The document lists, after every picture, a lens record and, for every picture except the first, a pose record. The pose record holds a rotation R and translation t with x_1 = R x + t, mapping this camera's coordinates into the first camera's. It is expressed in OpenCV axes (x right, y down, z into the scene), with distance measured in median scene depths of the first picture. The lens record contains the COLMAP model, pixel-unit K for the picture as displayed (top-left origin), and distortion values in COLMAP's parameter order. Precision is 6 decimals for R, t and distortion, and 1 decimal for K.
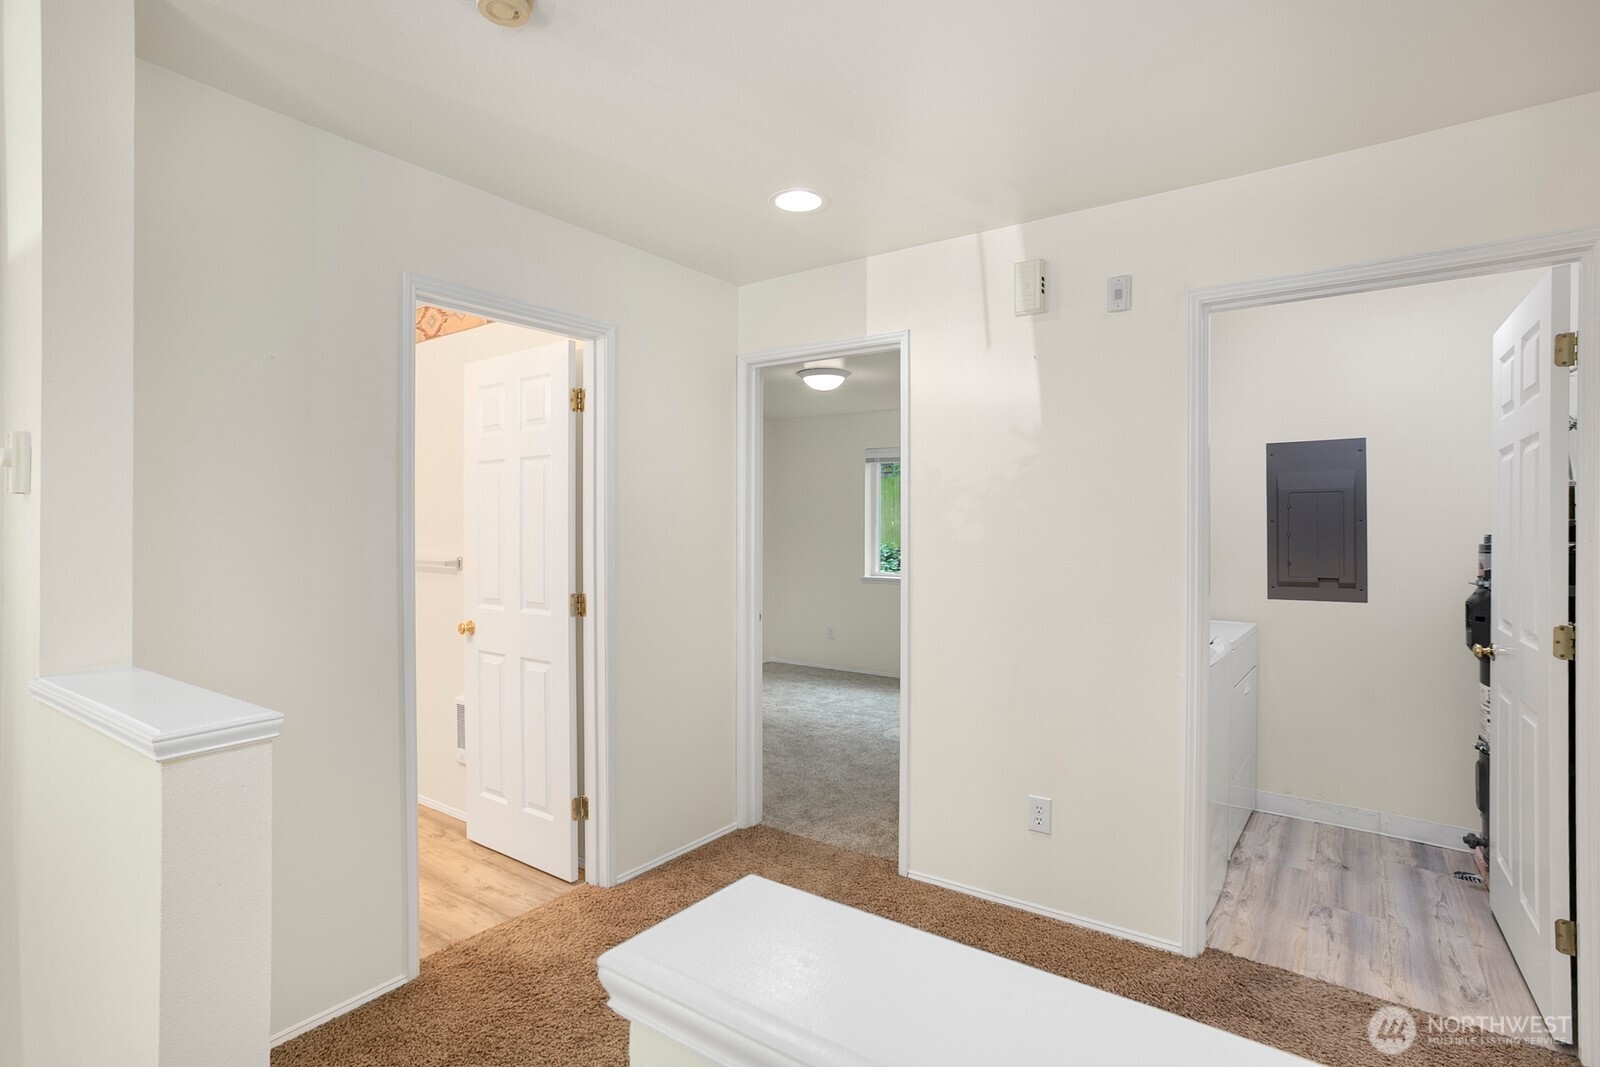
lens RADIAL K [[805.7, 0, 800.0], [0, 805.7, 533.5], [0, 0, 1]] dist [0.000551, 0.000563]
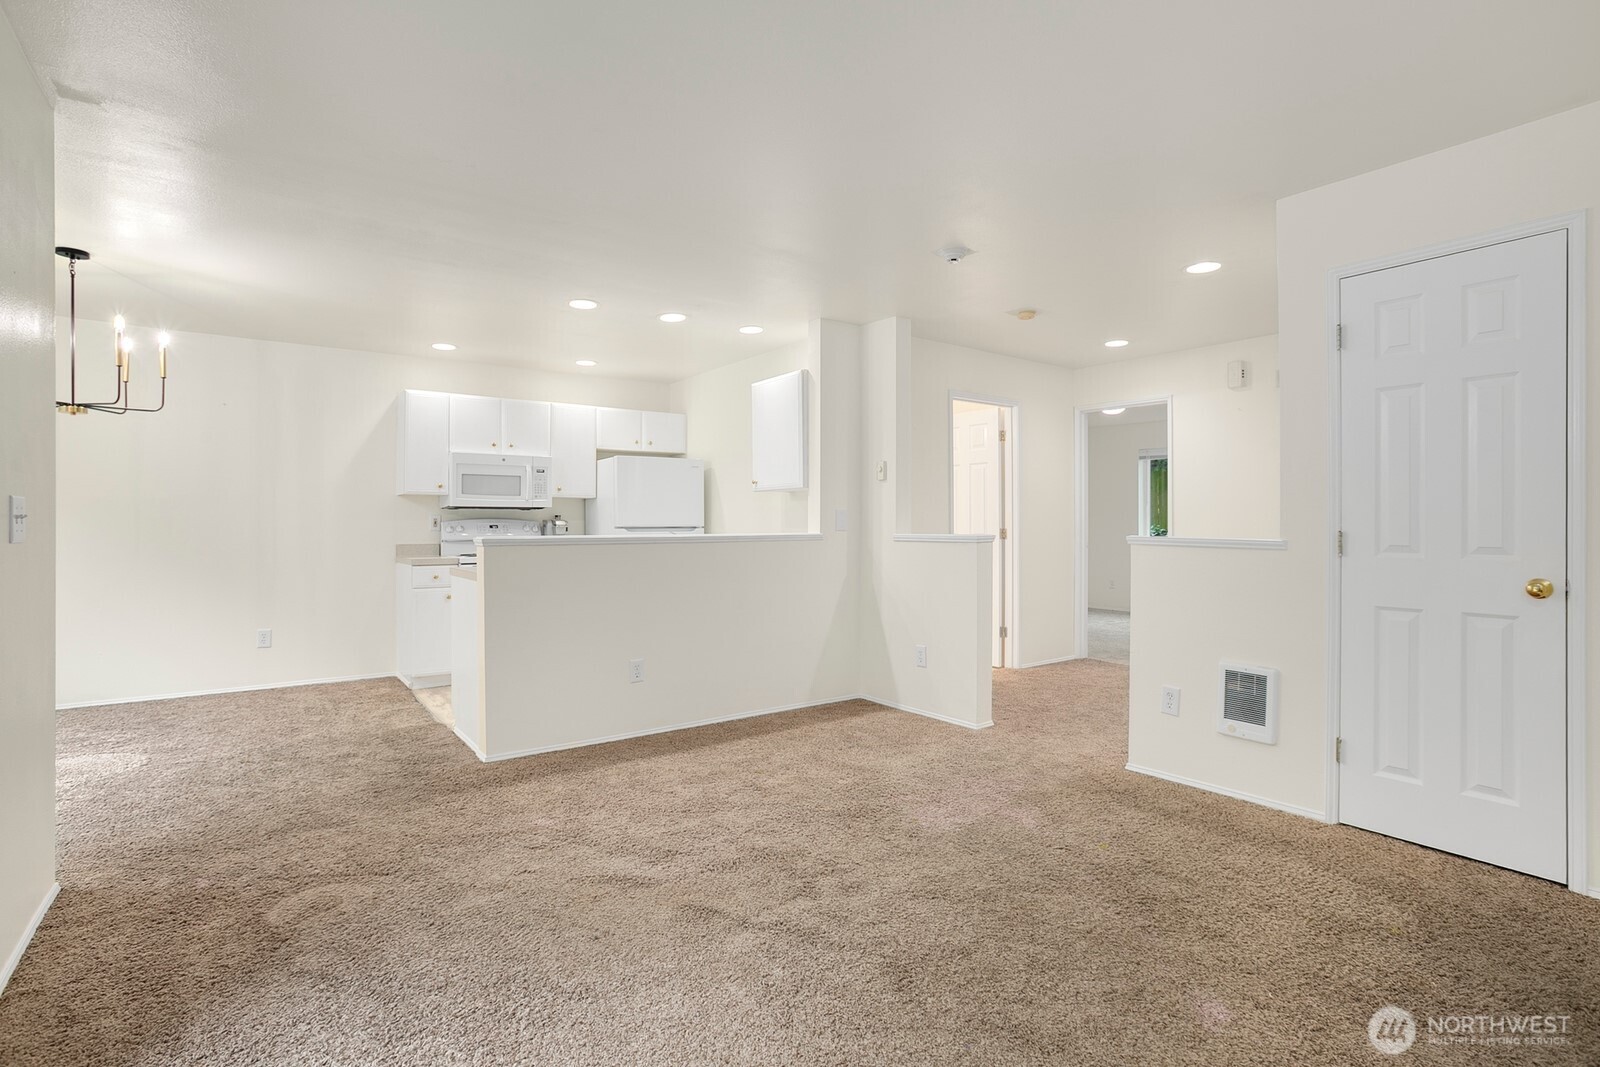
lens RADIAL K [[755.4, 0, 802.8], [0, 755.4, 522.8], [0, 0, 1]] dist [-0.077854, 0.032959]
pose [[0.946089, -0.002471, -0.323899, -0.151309], [0.000941, 0.999988, -0.004880, 0.077146], [0.323907, 0.004312, 0.946079, -1.126330]]
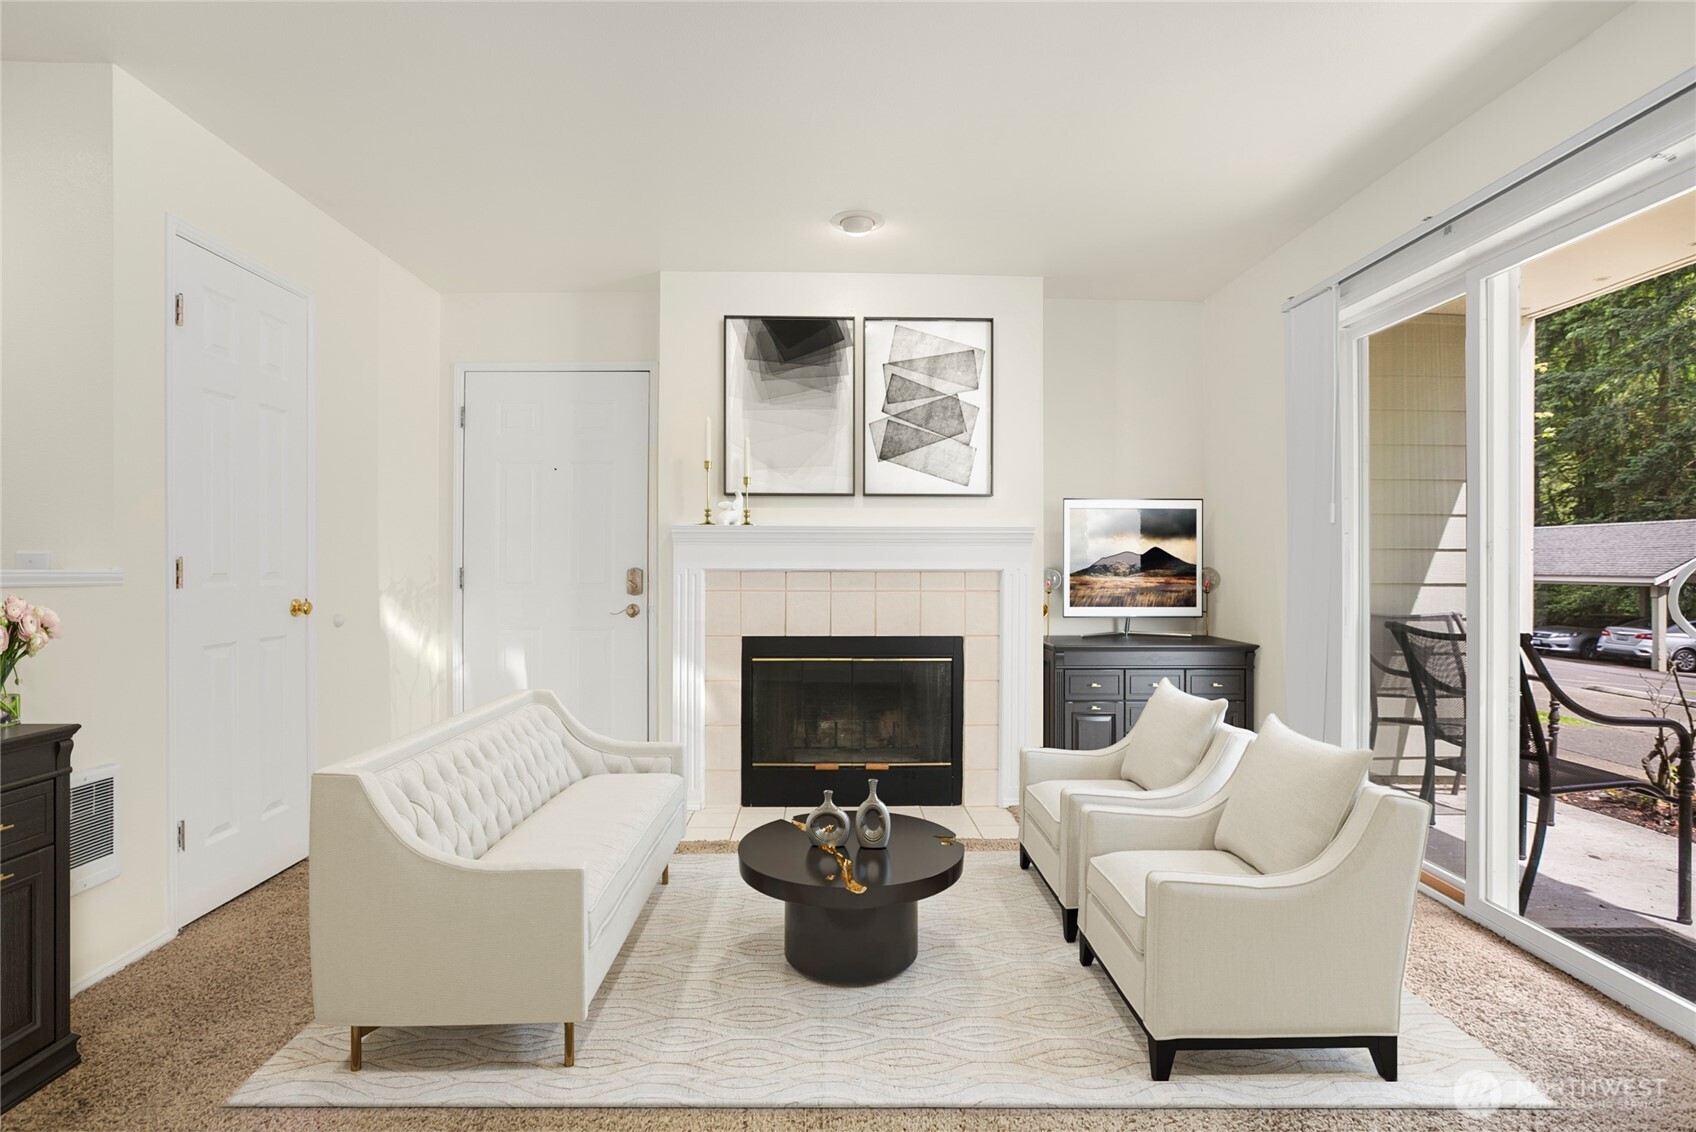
lens RADIAL K [[834.1, 0, 844.3], [0, 834.1, 563.8], [0, 0, 1]] dist [-0.043651, 0.000444]
pose [[-0.596730, -0.004573, 0.802429, -0.876382], [0.000732, 0.999980, 0.006243, 0.086983], [-0.802441, 0.004313, -0.596715, -0.030826]]
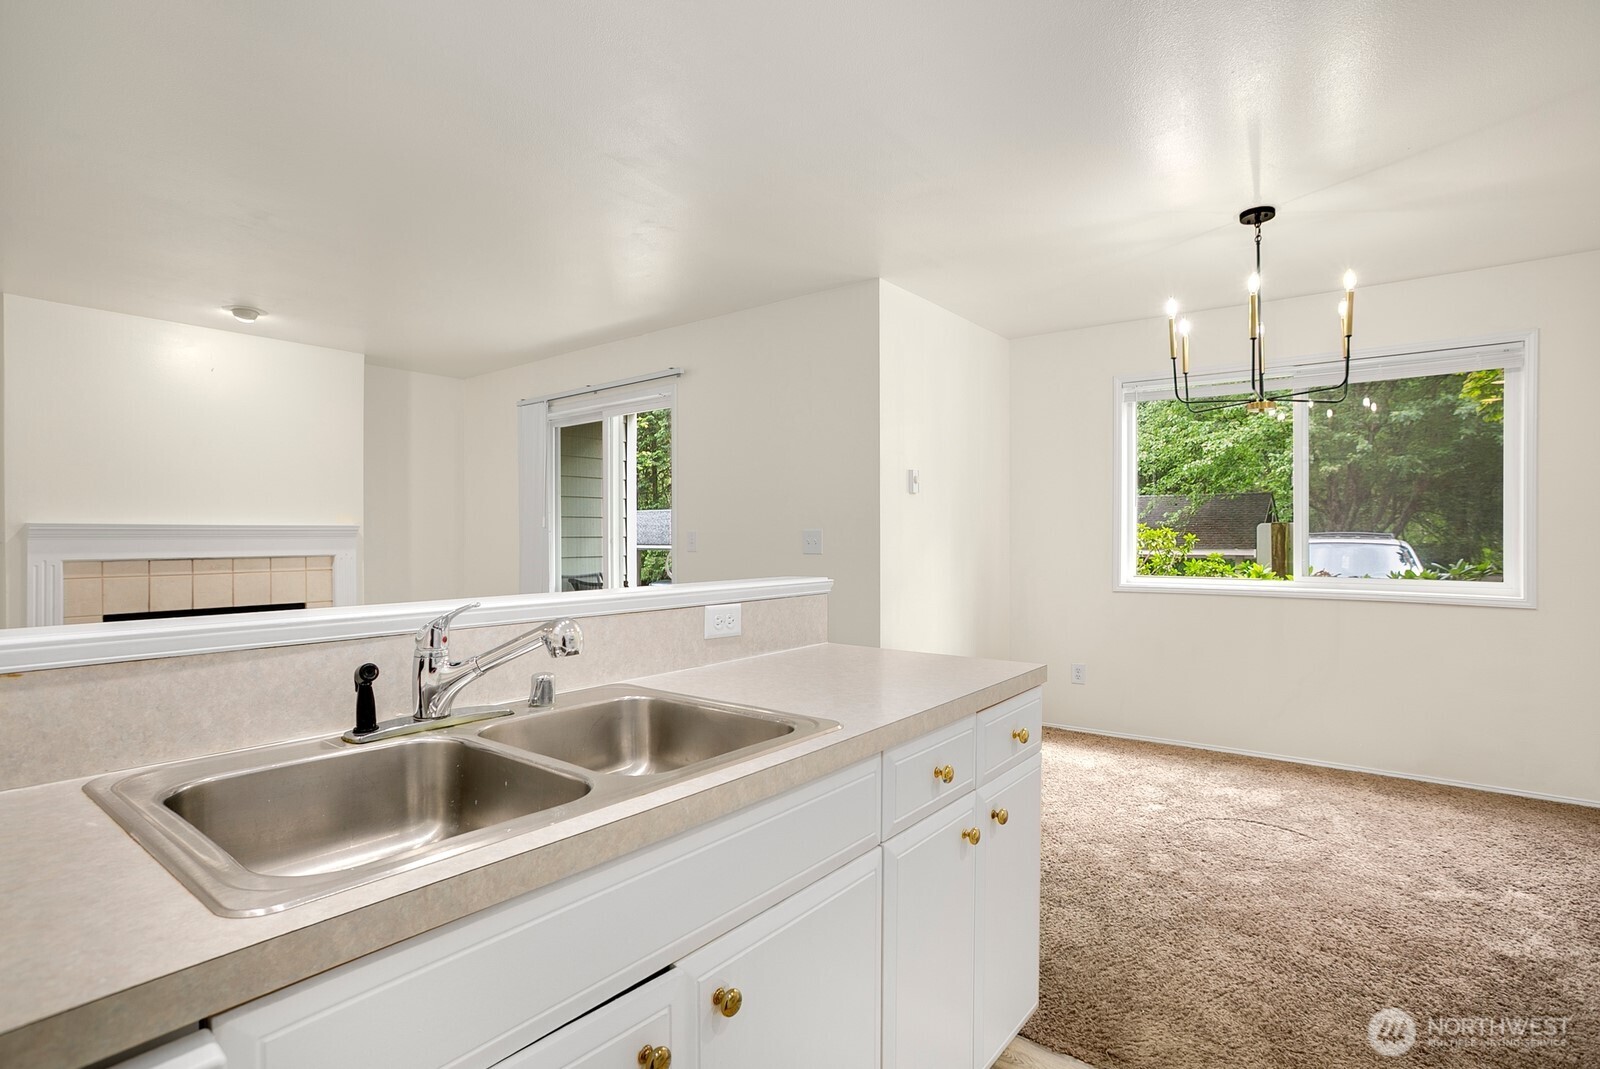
lens RADIAL K [[818.6, 0, 799.0], [0, 818.6, 538.5], [0, 0, 1]] dist [-0.062662, 0.041049]
pose [[-0.998644, 0.001940, 0.052025, -1.119191], [0.002406, 0.999958, 0.008899, 0.053794], [-0.052006, 0.009012, -0.998606, 0.759021]]
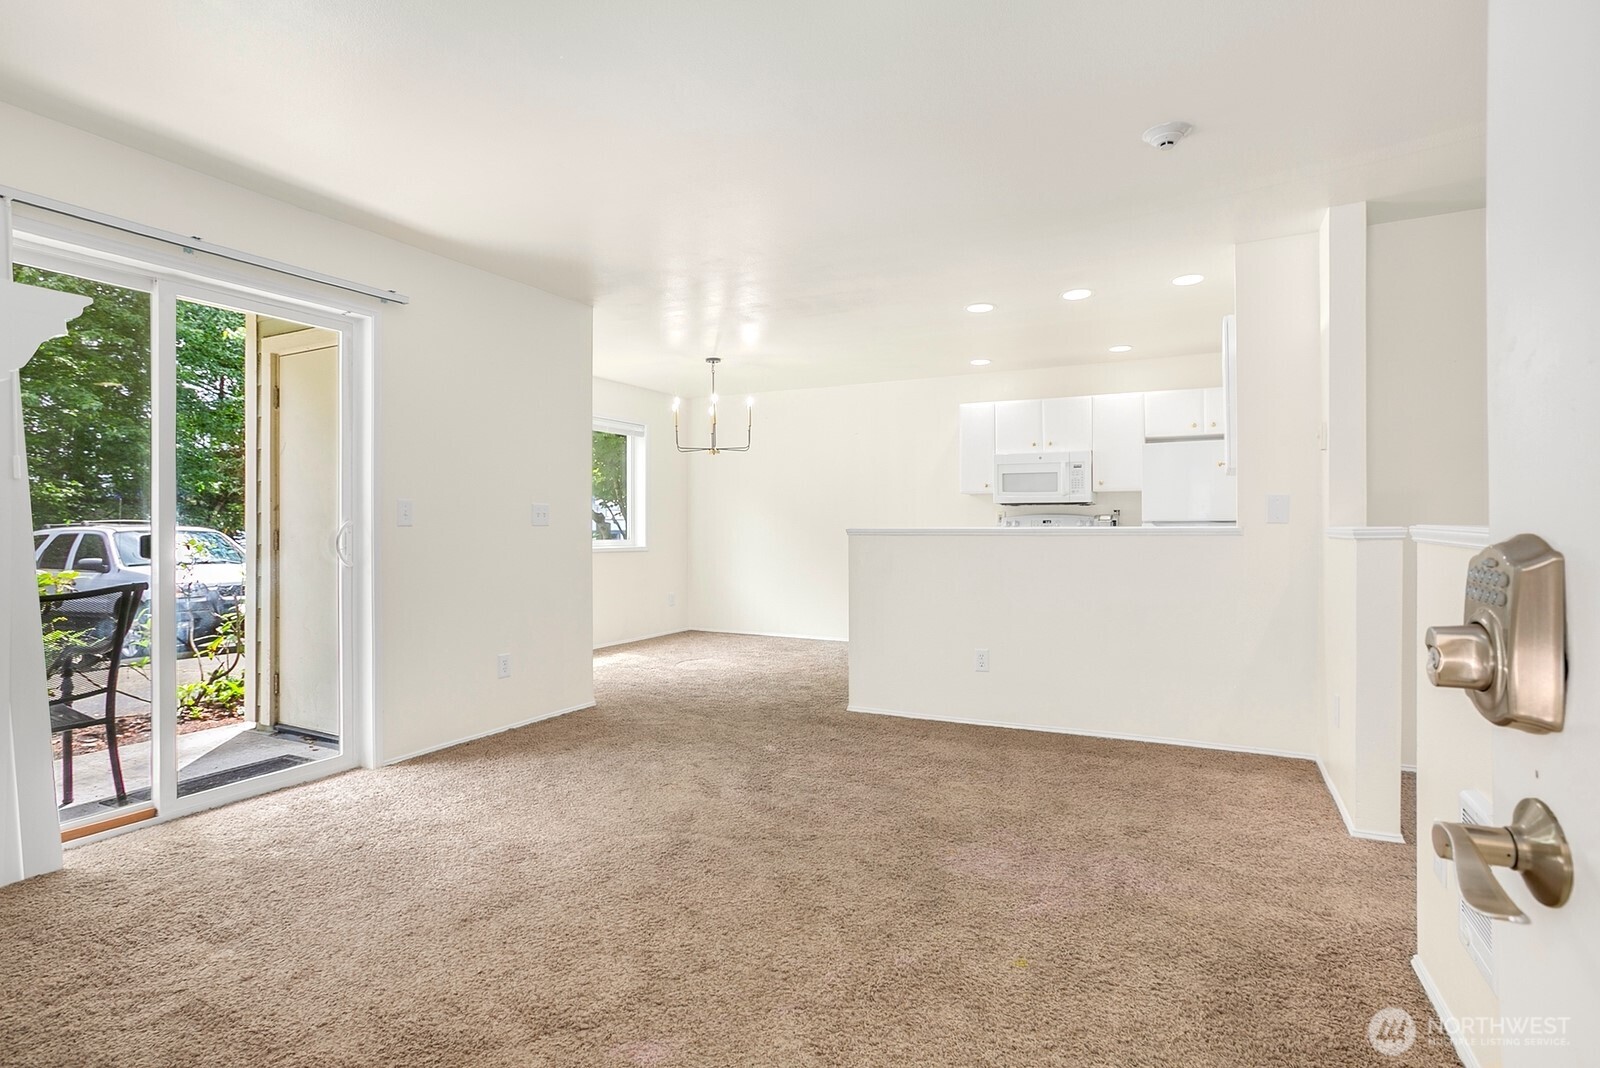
lens RADIAL K [[777.7, 0, 824.4], [0, 777.7, 533.1], [0, 0, 1]] dist [-0.063498, 0.037022]
pose [[0.151397, 0.007416, -0.988445, 0.529098], [-0.000414, 0.999972, 0.007439, 0.094367], [0.988473, -0.000717, 0.151396, -0.402350]]
